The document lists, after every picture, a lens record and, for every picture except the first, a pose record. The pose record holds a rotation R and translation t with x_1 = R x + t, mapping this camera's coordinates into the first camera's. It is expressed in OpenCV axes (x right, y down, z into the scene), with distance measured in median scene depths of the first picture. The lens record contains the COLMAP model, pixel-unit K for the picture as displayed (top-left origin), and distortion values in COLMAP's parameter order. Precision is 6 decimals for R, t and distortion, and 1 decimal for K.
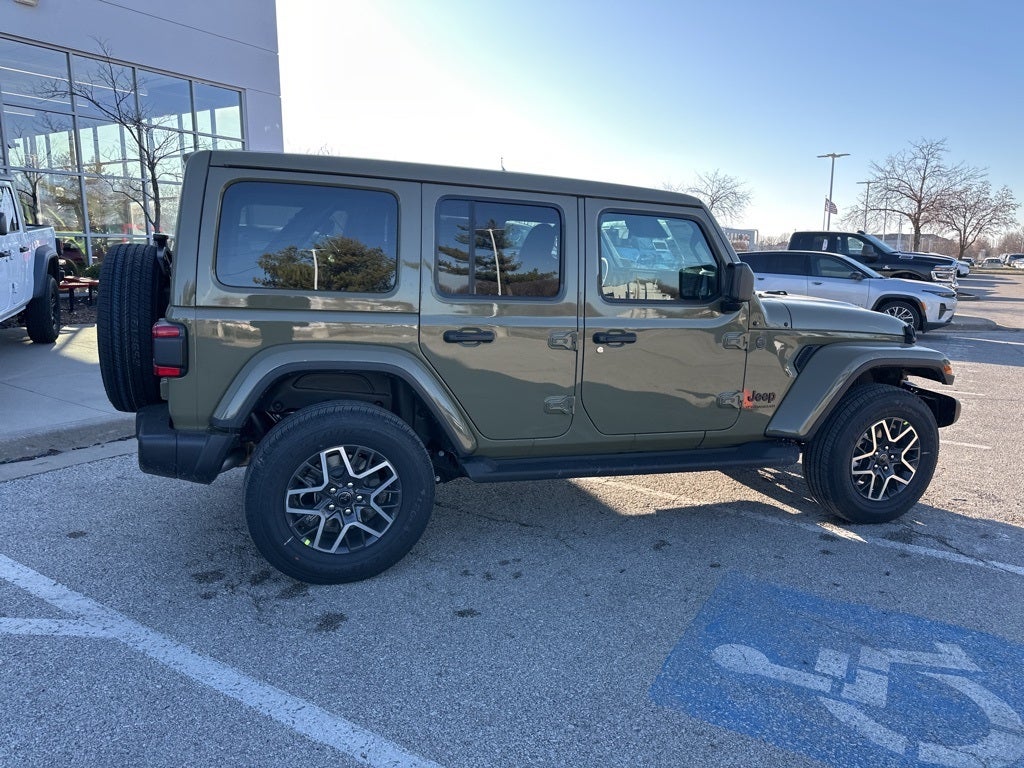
lens RADIAL K [[727.7, 0, 512.0], [0, 727.7, 380.4], [0, 0, 1]] dist [0.053047, -0.063258]
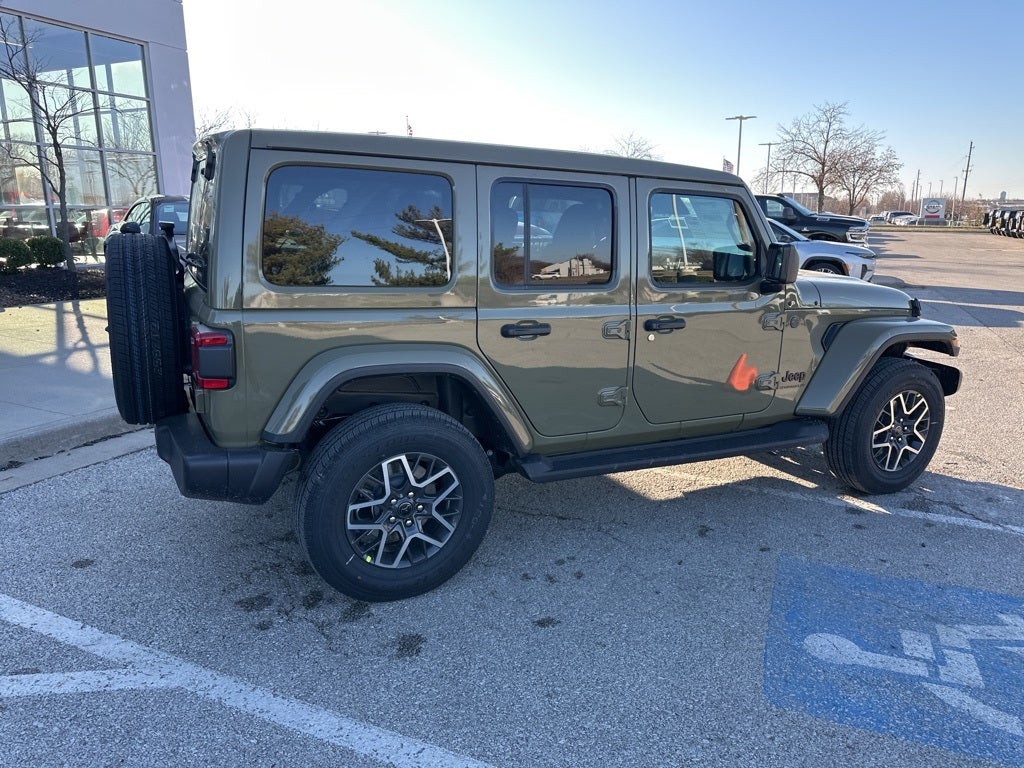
lens RADIAL K [[727.7, 0, 512.0], [0, 727.7, 380.4], [0, 0, 1]] dist [0.053047, -0.063258]
pose [[0.991274, -0.039507, 0.125759, -0.189507], [0.033075, 0.998056, 0.052825, -0.043234], [-0.127602, -0.048204, 0.990653, 0.066358]]
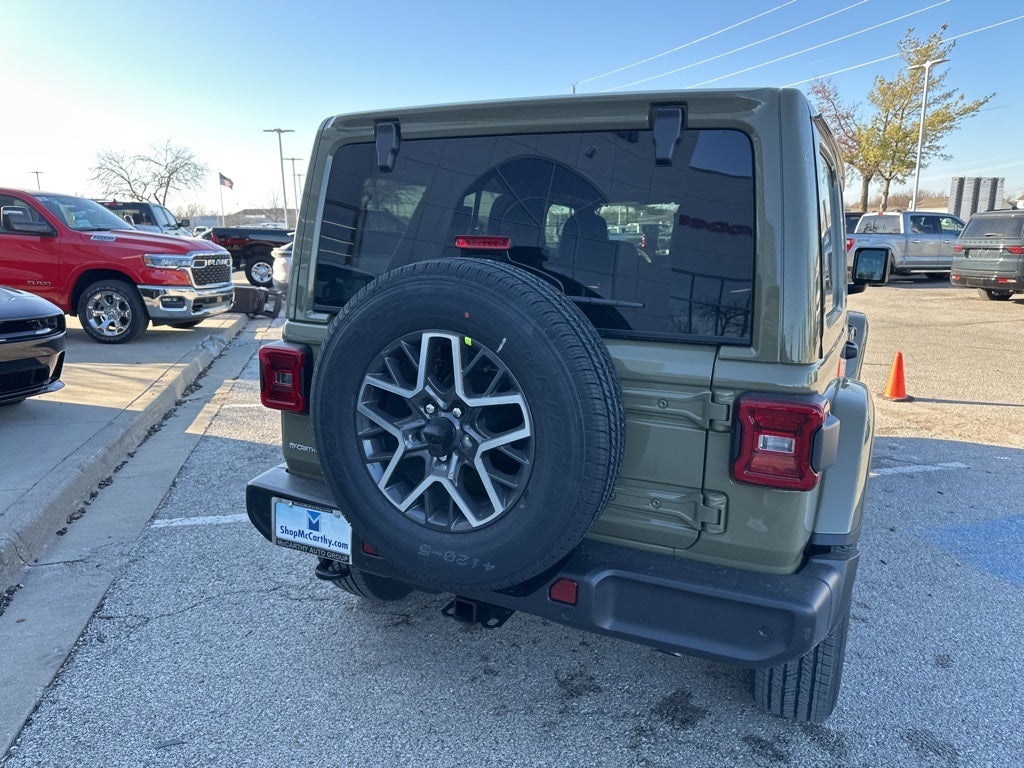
lens RADIAL K [[727.7, 0, 512.0], [0, 727.7, 380.4], [0, 0, 1]] dist [0.053047, -0.063258]
pose [[0.702025, -0.165253, 0.692714, -0.867345], [0.141184, 0.985693, 0.092064, -0.148526], [-0.698018, 0.033169, 0.715312, 0.636292]]
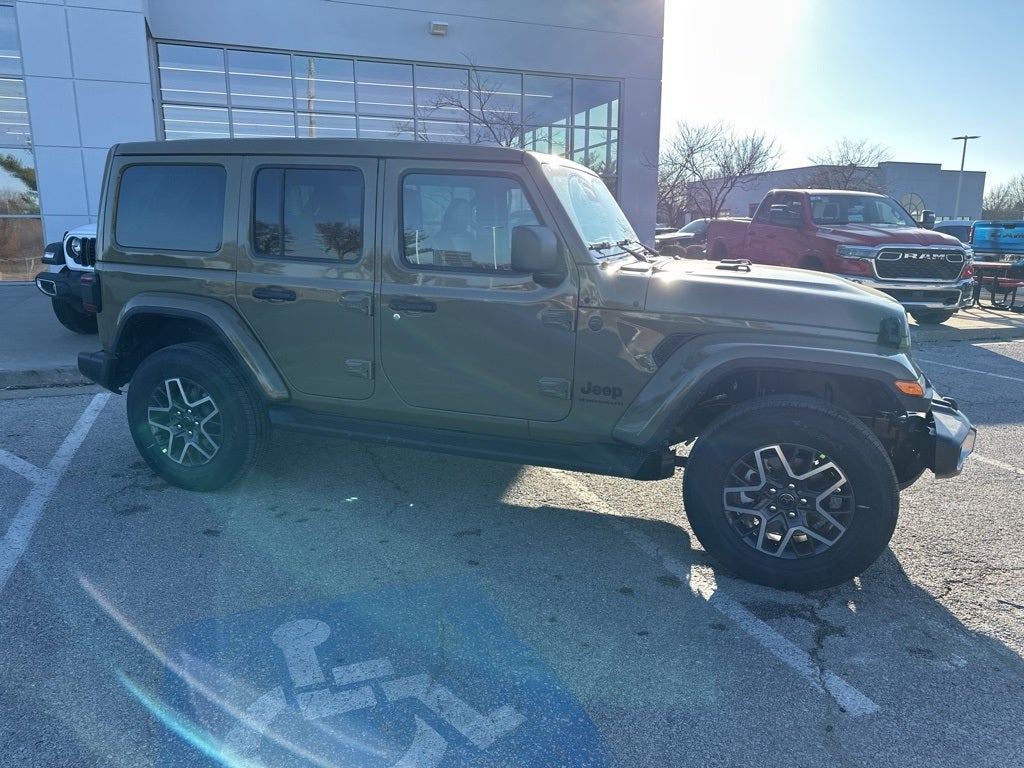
lens RADIAL K [[729.2, 0, 512.5], [0, 729.2, 391.7], [0, 0, 1]] dist [0.059032, -0.076853]
pose [[0.783561, 0.118990, -0.609814, 0.875084], [-0.100112, 0.992845, 0.065094, -0.021586], [0.613196, 0.010045, 0.789867, 0.330788]]
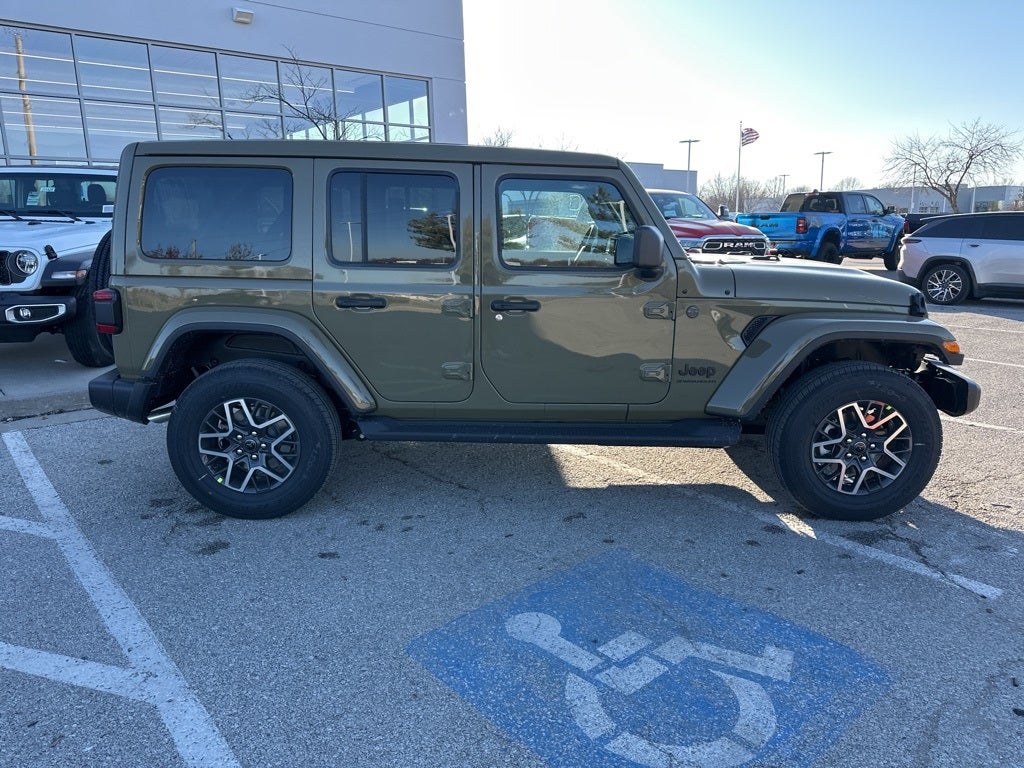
lens RADIAL K [[729.3, 0, 512.0], [0, 729.3, 384.0], [0, 0, 1]] dist [0.051254, -0.066782]
pose [[0.945249, 0.038766, -0.324039, 0.481071], [-0.027040, 0.998809, 0.040614, 0.009024], [0.325227, -0.029629, 0.945172, 0.053658]]
